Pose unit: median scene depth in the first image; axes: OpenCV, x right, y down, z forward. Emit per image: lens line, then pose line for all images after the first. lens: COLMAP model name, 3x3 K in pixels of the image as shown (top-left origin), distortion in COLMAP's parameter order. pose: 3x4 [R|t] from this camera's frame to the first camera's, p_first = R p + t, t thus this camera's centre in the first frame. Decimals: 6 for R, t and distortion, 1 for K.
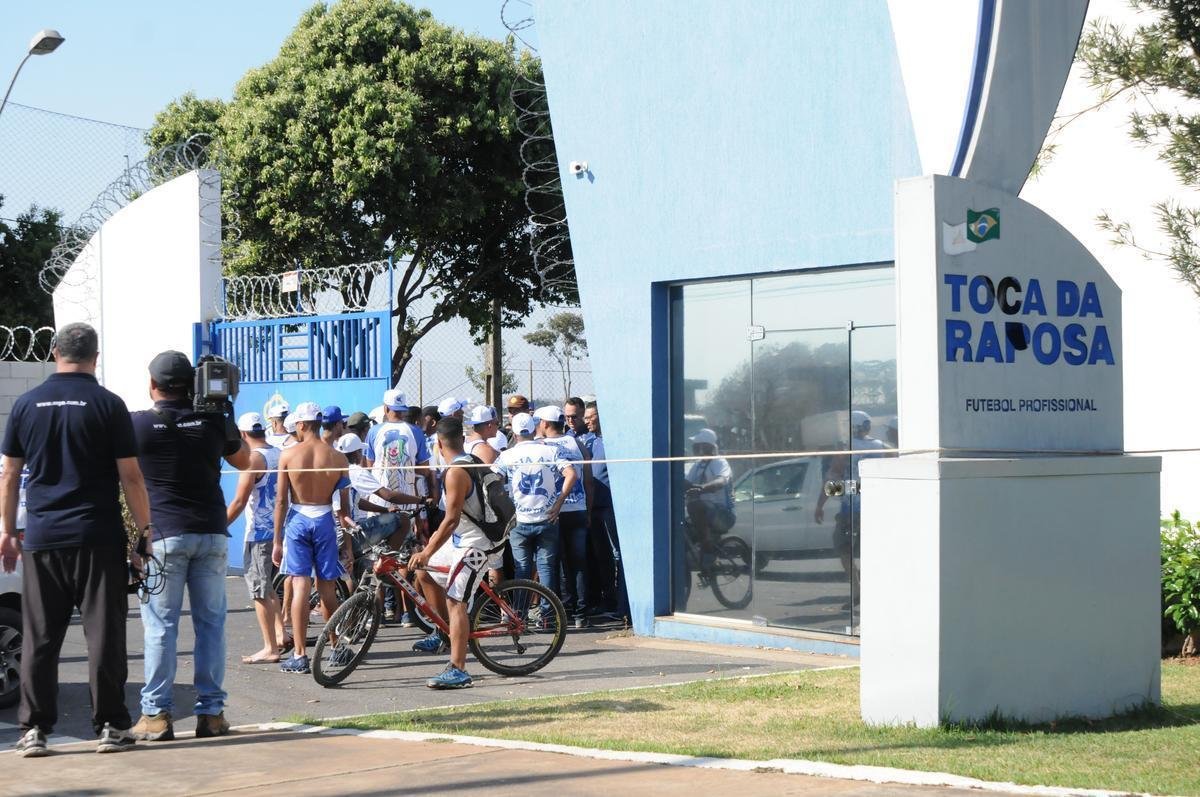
lens RADIAL K [[2031.6, 0, 600.0], [0, 2031.6, 398.5], [0, 0, 1]] dist [0.031494, 0.018212]
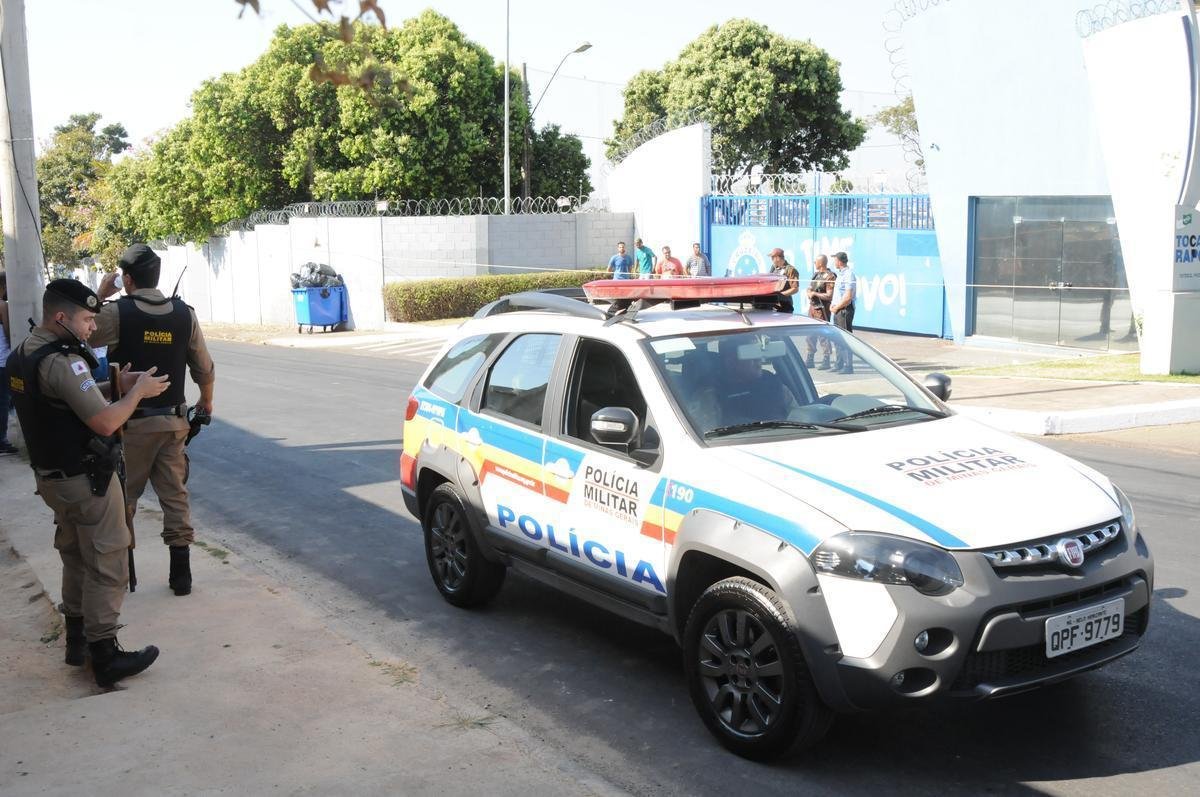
lens RADIAL K [[1270.7, 0, 600.0], [0, 1270.7, 398.5], [0, 0, 1]] dist [-0.152967, 0.137290]
pose [[0.996411, 0.008067, -0.084258, -0.188437], [0.005584, 0.987014, 0.160538, -0.041217], [0.084459, -0.160432, 0.983427, -0.342779]]
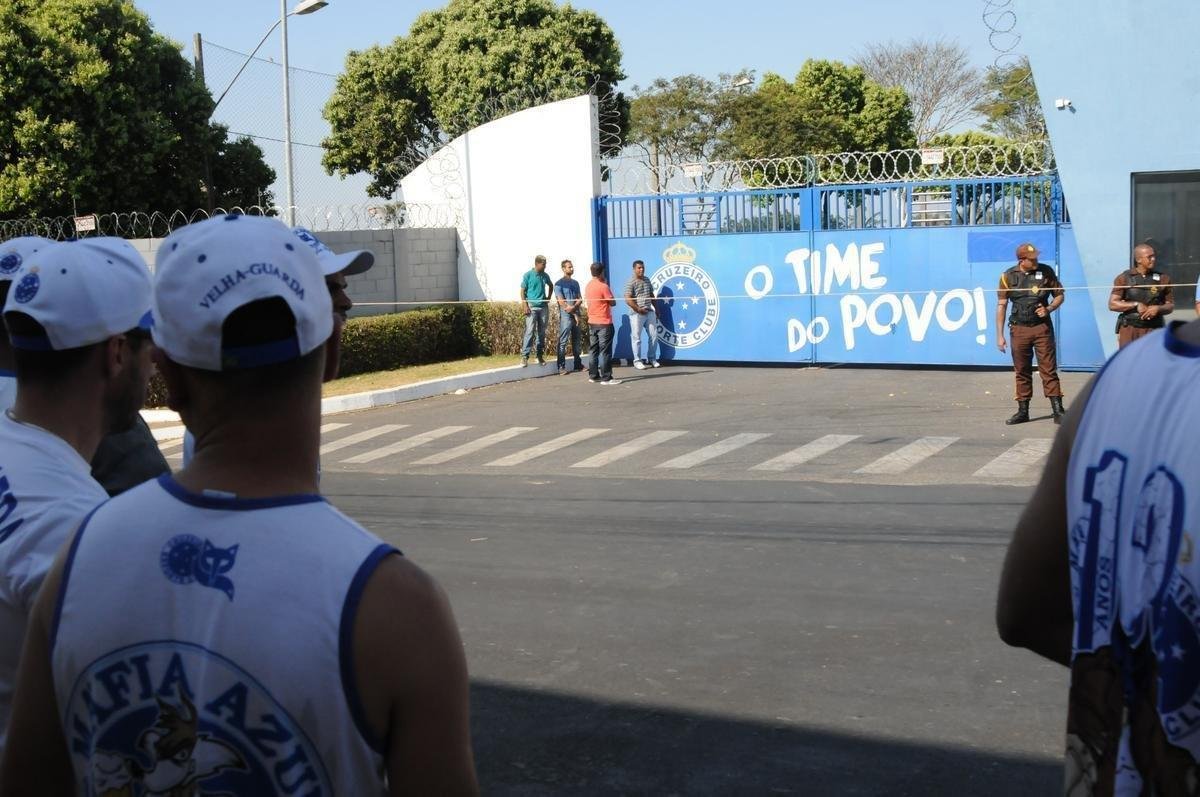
lens RADIAL K [[1270.7, 0, 600.0], [0, 1270.7, 398.5], [0, 0, 1]] dist [-0.152967, 0.137290]
pose [[0.928755, -0.068983, 0.364219, -0.538951], [0.025653, 0.992137, 0.122496, -0.004638], [-0.369805, -0.104426, 0.923222, 0.118647]]
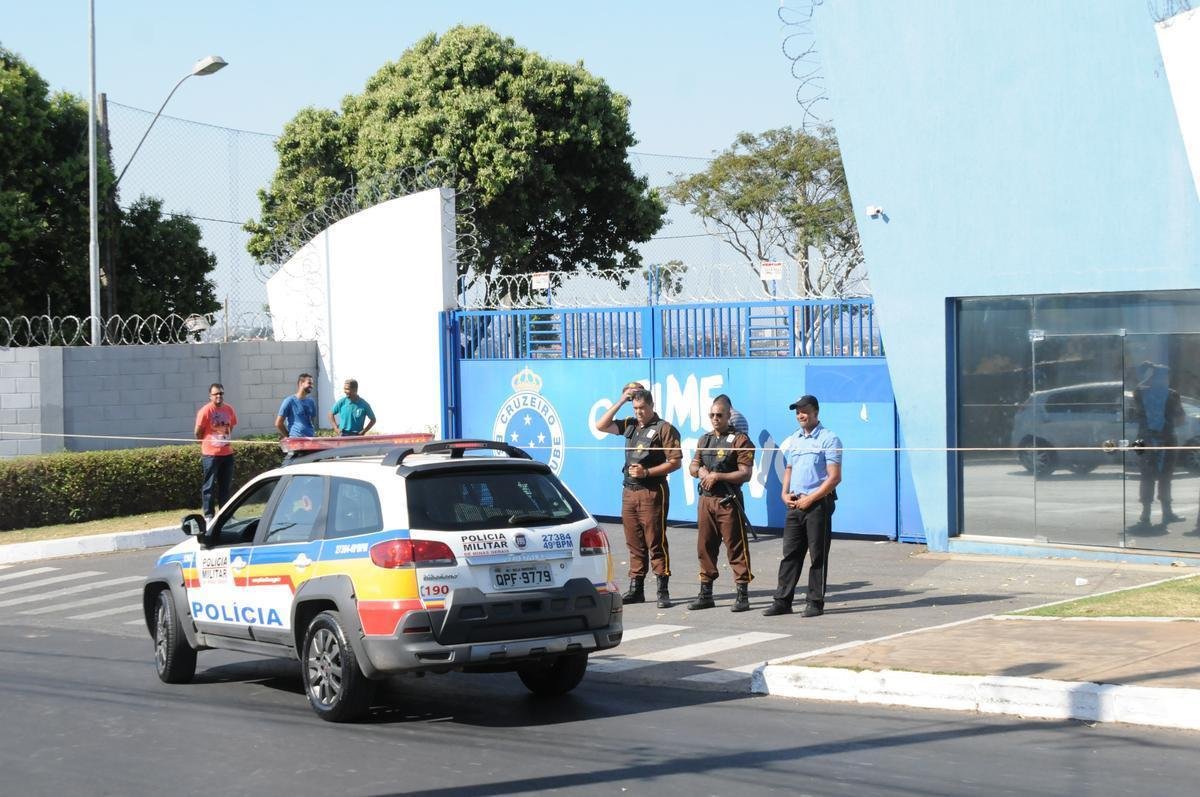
lens RADIAL K [[1879.0, 0, 600.0], [0, 1879.0, 398.5], [0, 0, 1]] dist [0.011980, -0.035678]
pose [[0.988961, -0.016684, 0.147233, -0.270615], [0.010823, 0.999120, 0.040523, -0.029180], [-0.147780, -0.038482, 0.988271, -0.159909]]
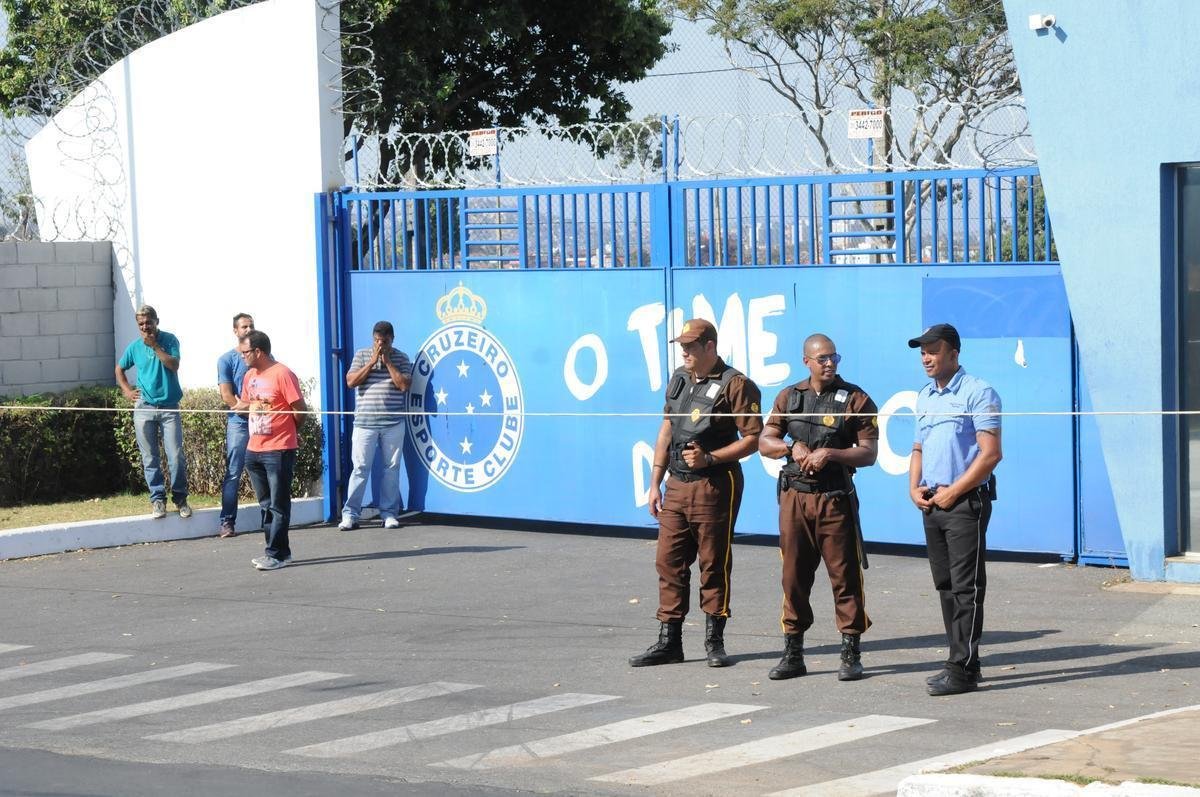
lens RADIAL K [[2984.3, 0, 600.0], [0, 2984.3, 398.5], [0, 0, 1]] dist [0.218513, 0.289205]
pose [[0.985136, -0.025268, 0.169908, -0.285379], [0.014953, 0.997982, 0.061714, -0.027624], [-0.171124, -0.058256, 0.983526, -0.133895]]
